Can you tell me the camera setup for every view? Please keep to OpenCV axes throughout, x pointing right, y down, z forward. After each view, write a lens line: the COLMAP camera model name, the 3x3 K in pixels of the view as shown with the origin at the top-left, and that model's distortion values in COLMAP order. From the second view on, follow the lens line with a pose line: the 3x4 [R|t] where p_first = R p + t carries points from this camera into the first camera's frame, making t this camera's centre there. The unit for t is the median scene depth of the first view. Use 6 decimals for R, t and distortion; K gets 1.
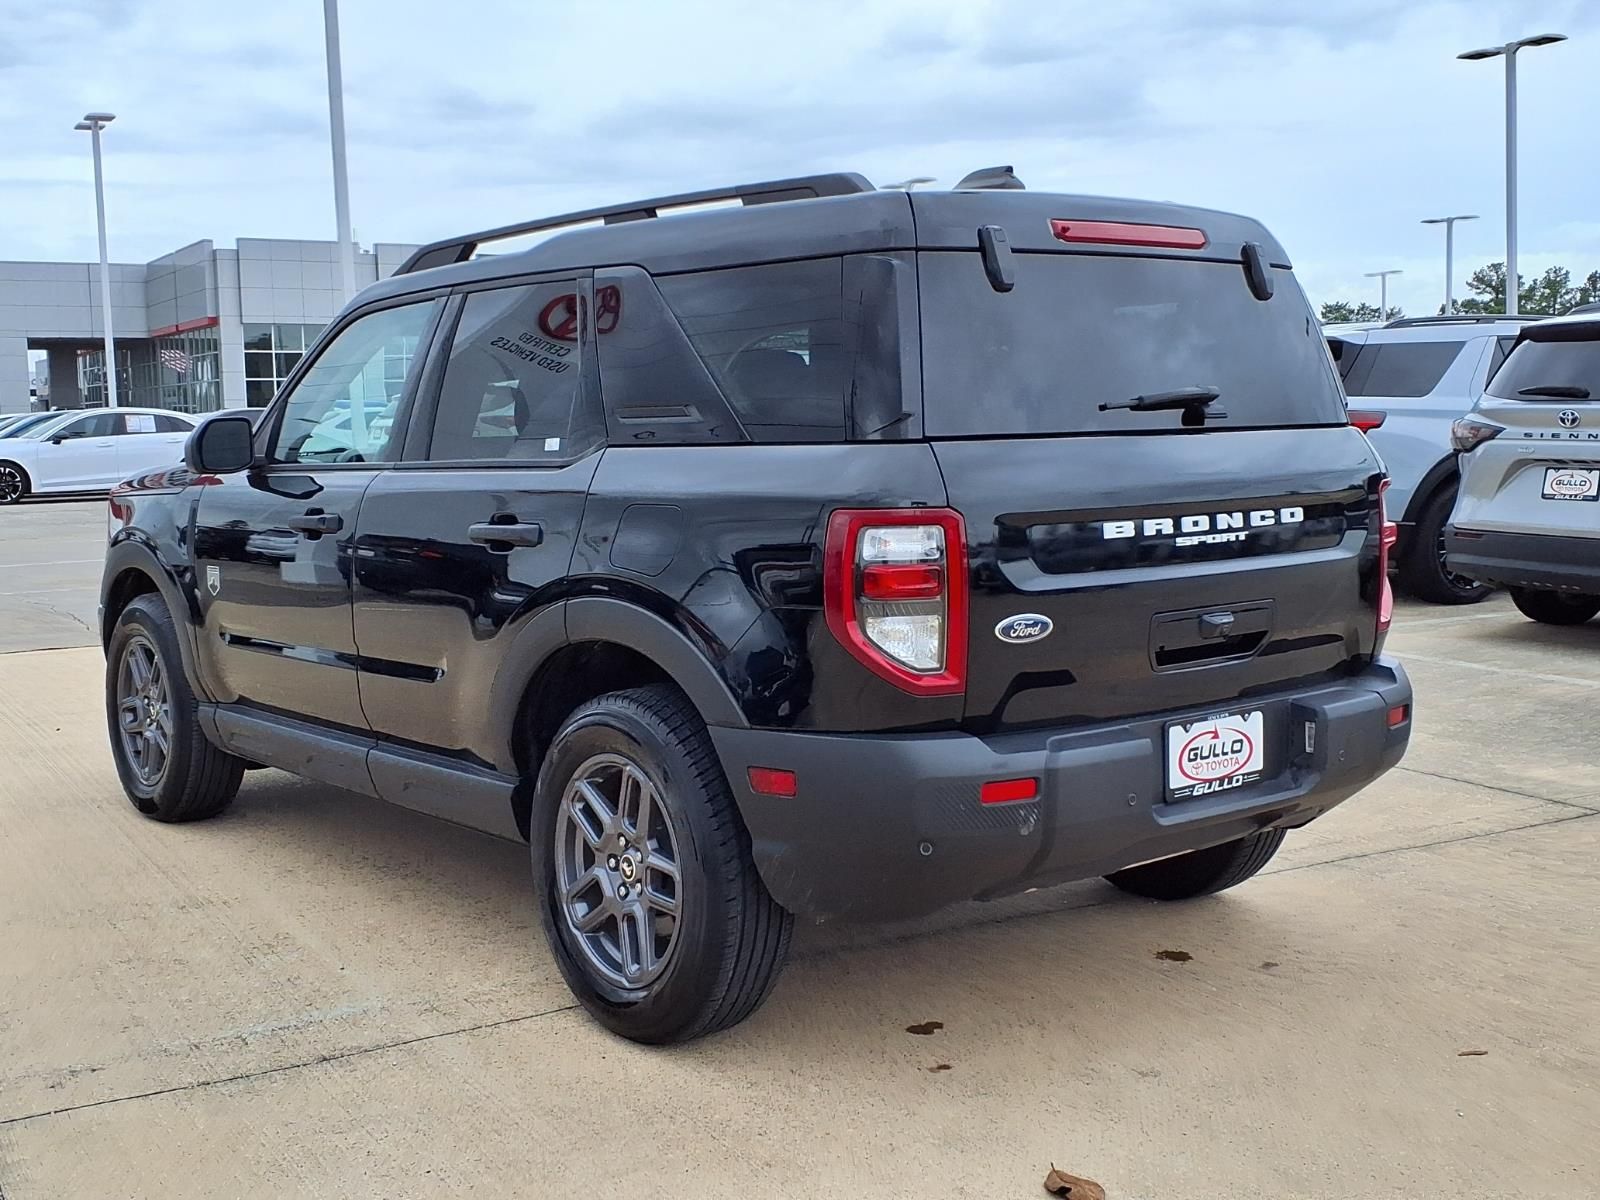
lens RADIAL K [[1847.9, 0, 808.9], [0, 1847.9, 626.5], [0, 0, 1]] dist [0.012009, 0.000000]
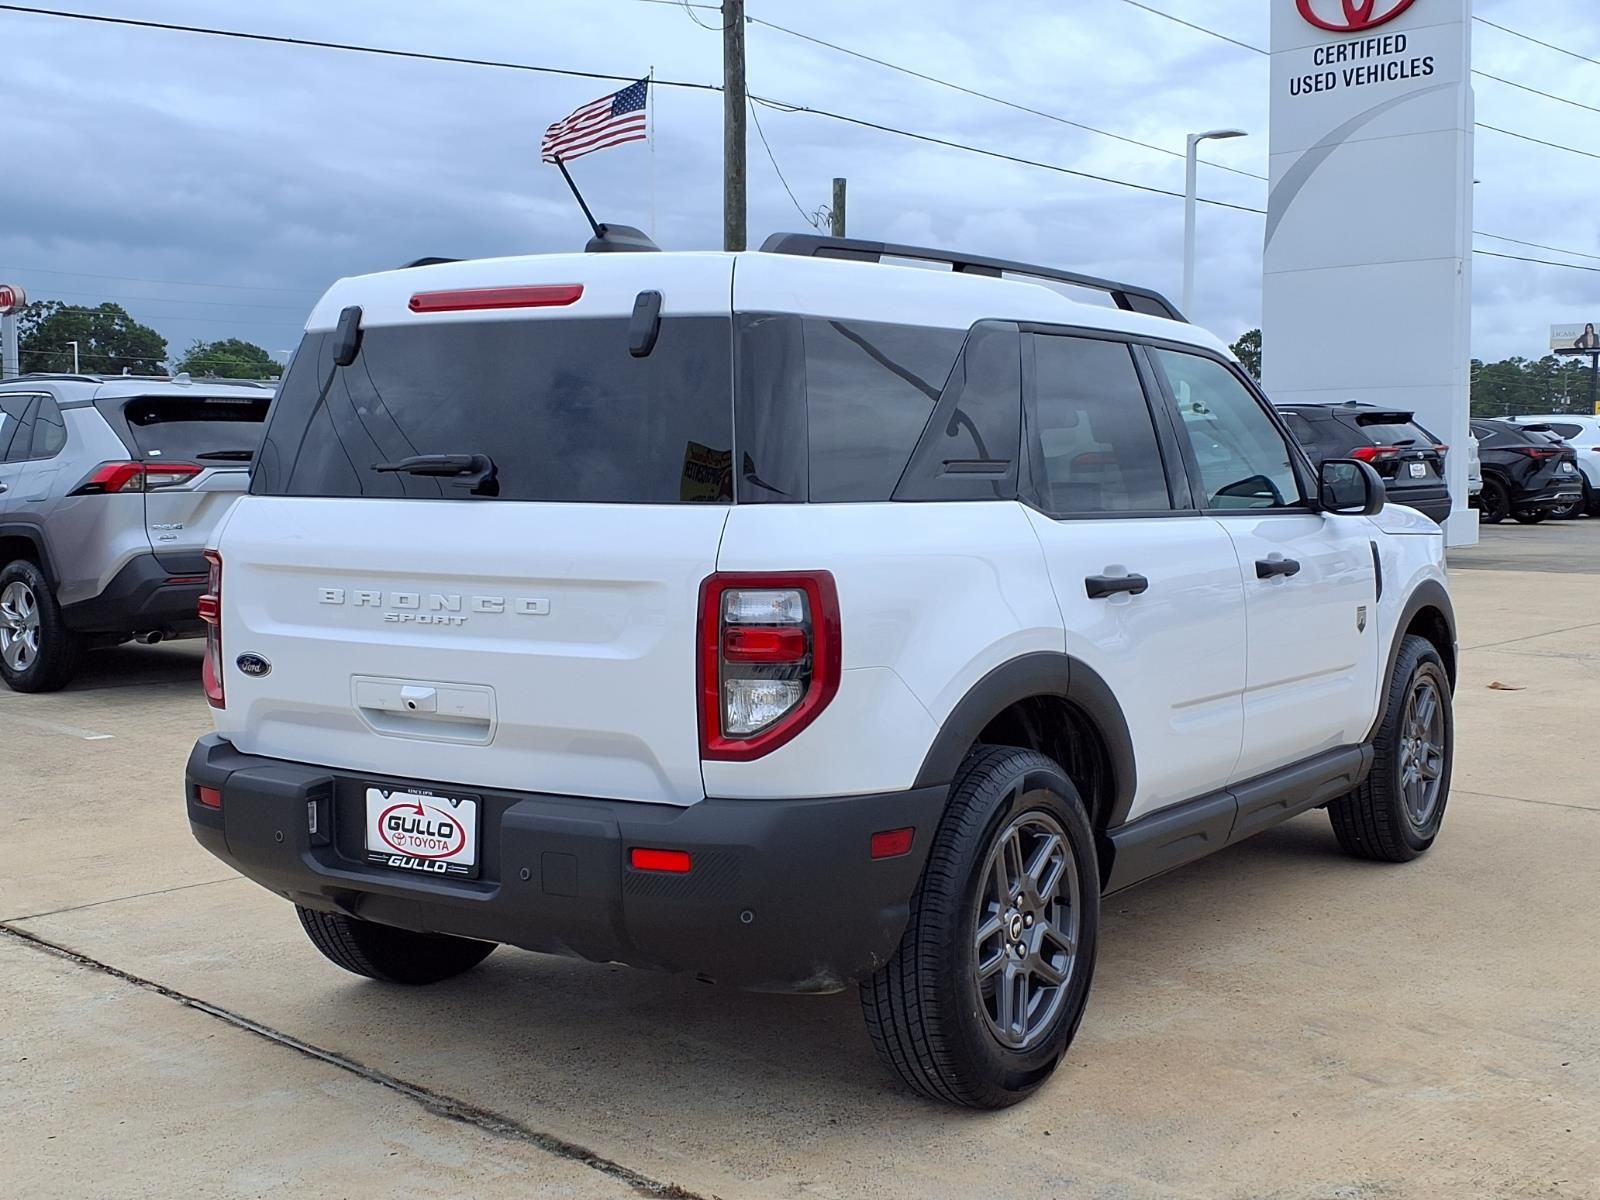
lens RADIAL K [[1962.1, 0, 824.7], [0, 1962.1, 629.1], [0, 0, 1]] dist [0.048197, 0.000000]
pose [[0.296368, 0.098428, -0.949988, 1.255512], [-0.112126, 0.991383, 0.067737, -0.129970], [0.948469, 0.086443, 0.304850, 0.877937]]
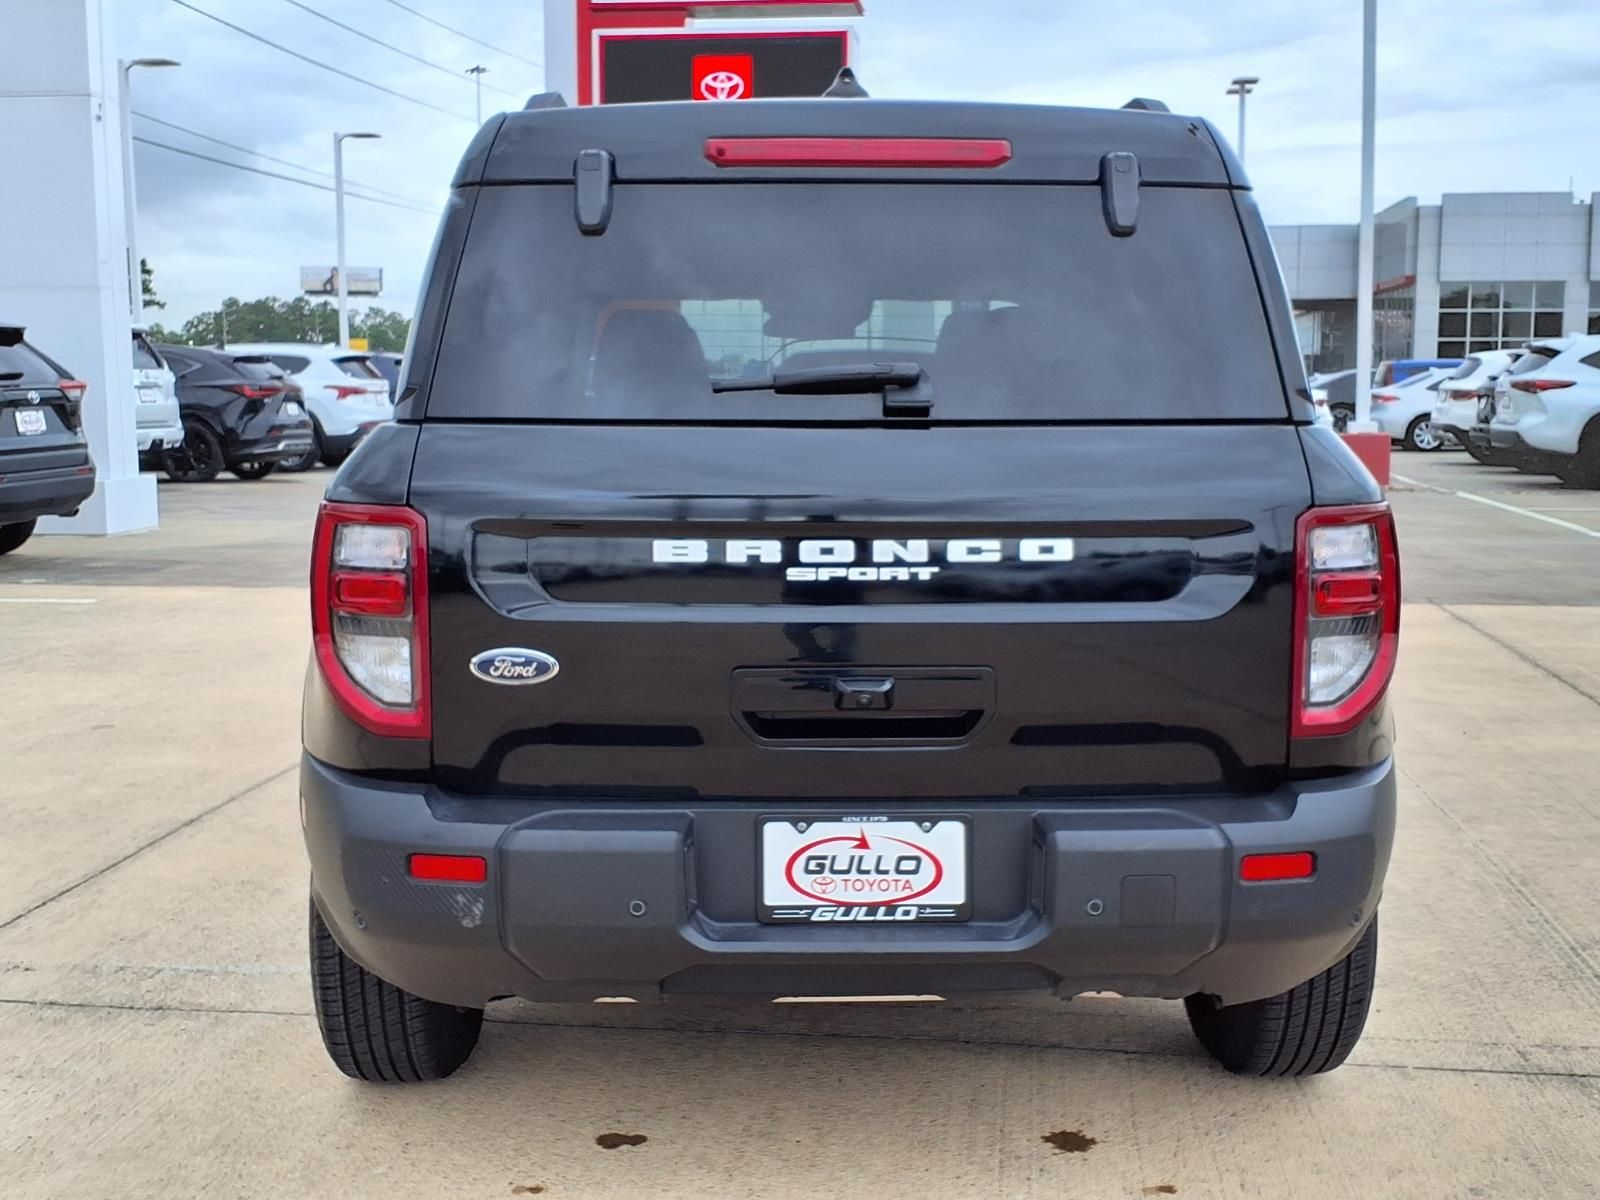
lens RADIAL K [[1847.9, 0, 823.1], [0, 1847.9, 640.1], [0, 0, 1]] dist [0.012009, 0.000000]
pose [[0.789114, 0.103497, -0.605464, 0.638712], [-0.086229, 0.994607, 0.057633, -0.061505], [0.608164, 0.006730, 0.793783, 0.413330]]
